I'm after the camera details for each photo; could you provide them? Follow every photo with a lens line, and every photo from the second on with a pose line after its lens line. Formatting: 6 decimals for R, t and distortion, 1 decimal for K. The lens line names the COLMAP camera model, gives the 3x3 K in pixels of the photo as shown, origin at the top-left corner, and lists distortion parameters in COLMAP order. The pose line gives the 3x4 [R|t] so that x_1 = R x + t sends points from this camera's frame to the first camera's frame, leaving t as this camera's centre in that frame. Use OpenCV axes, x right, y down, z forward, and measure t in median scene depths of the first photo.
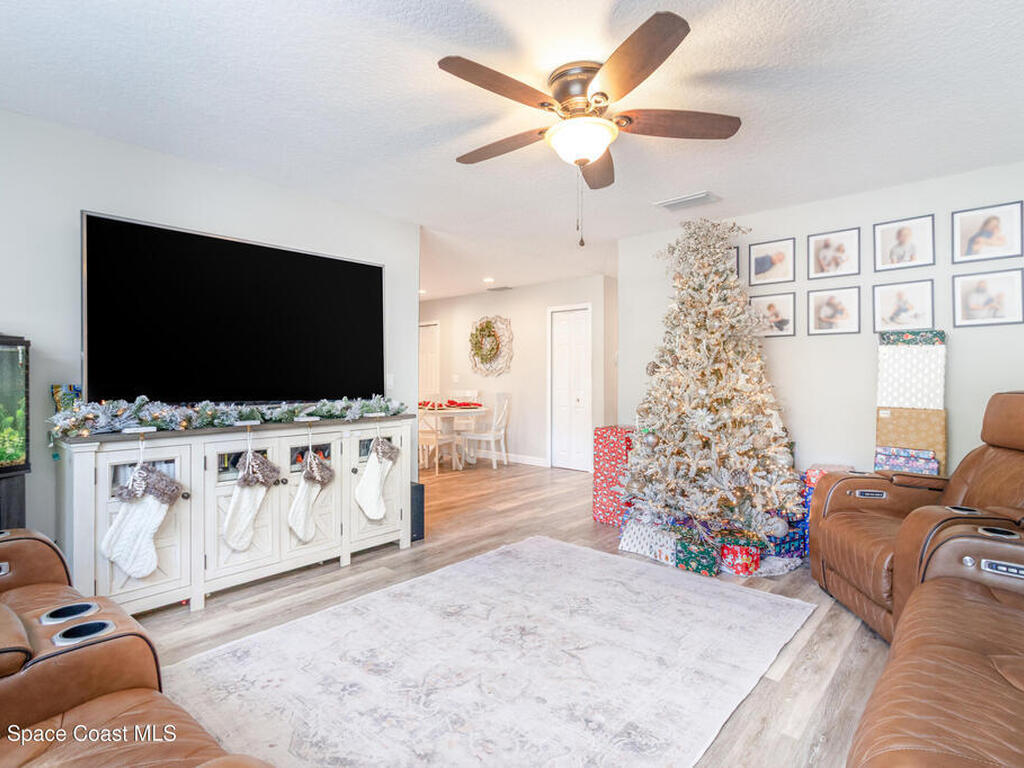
lens RADIAL K [[527.6, 0, 512.3], [0, 527.6, 379.0], [0, 0, 1]] dist [-0.004649, 0.000231]
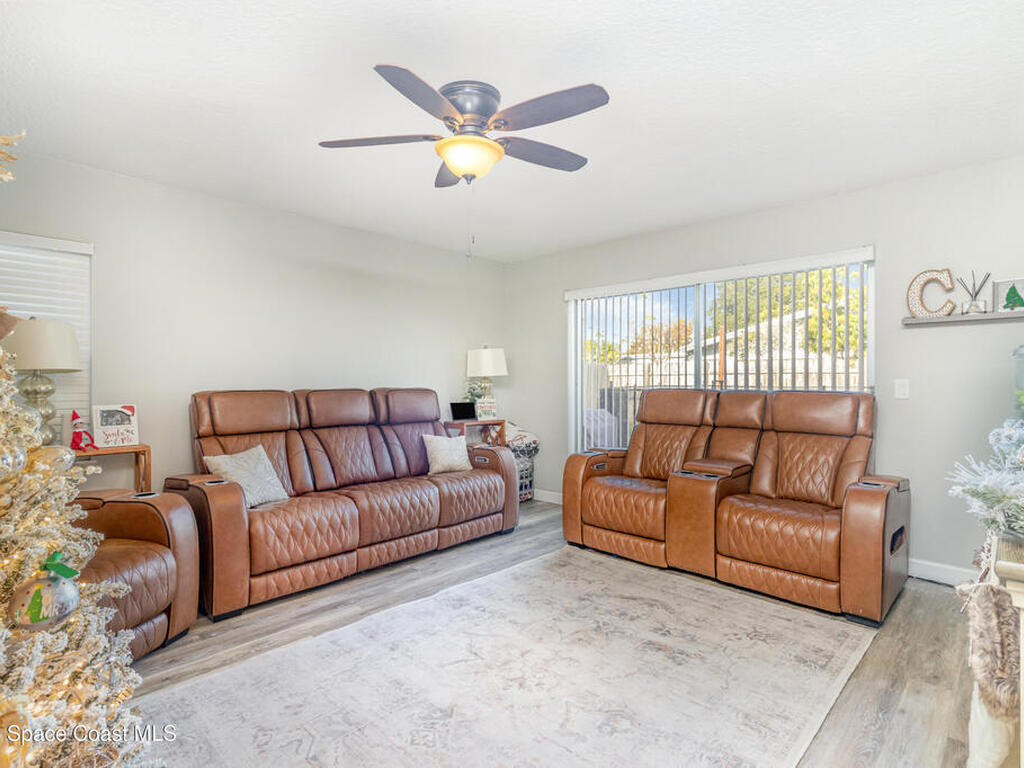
lens RADIAL K [[527.6, 0, 512.2], [0, 527.6, 381.5], [0, 0, 1]] dist [-0.004649, 0.000231]
pose [[-0.999213, -0.003038, 0.039553, 0.001490], [-0.002739, 0.999967, 0.007593, -0.005514], [-0.039575, 0.007479, -0.999189, 0.935876]]
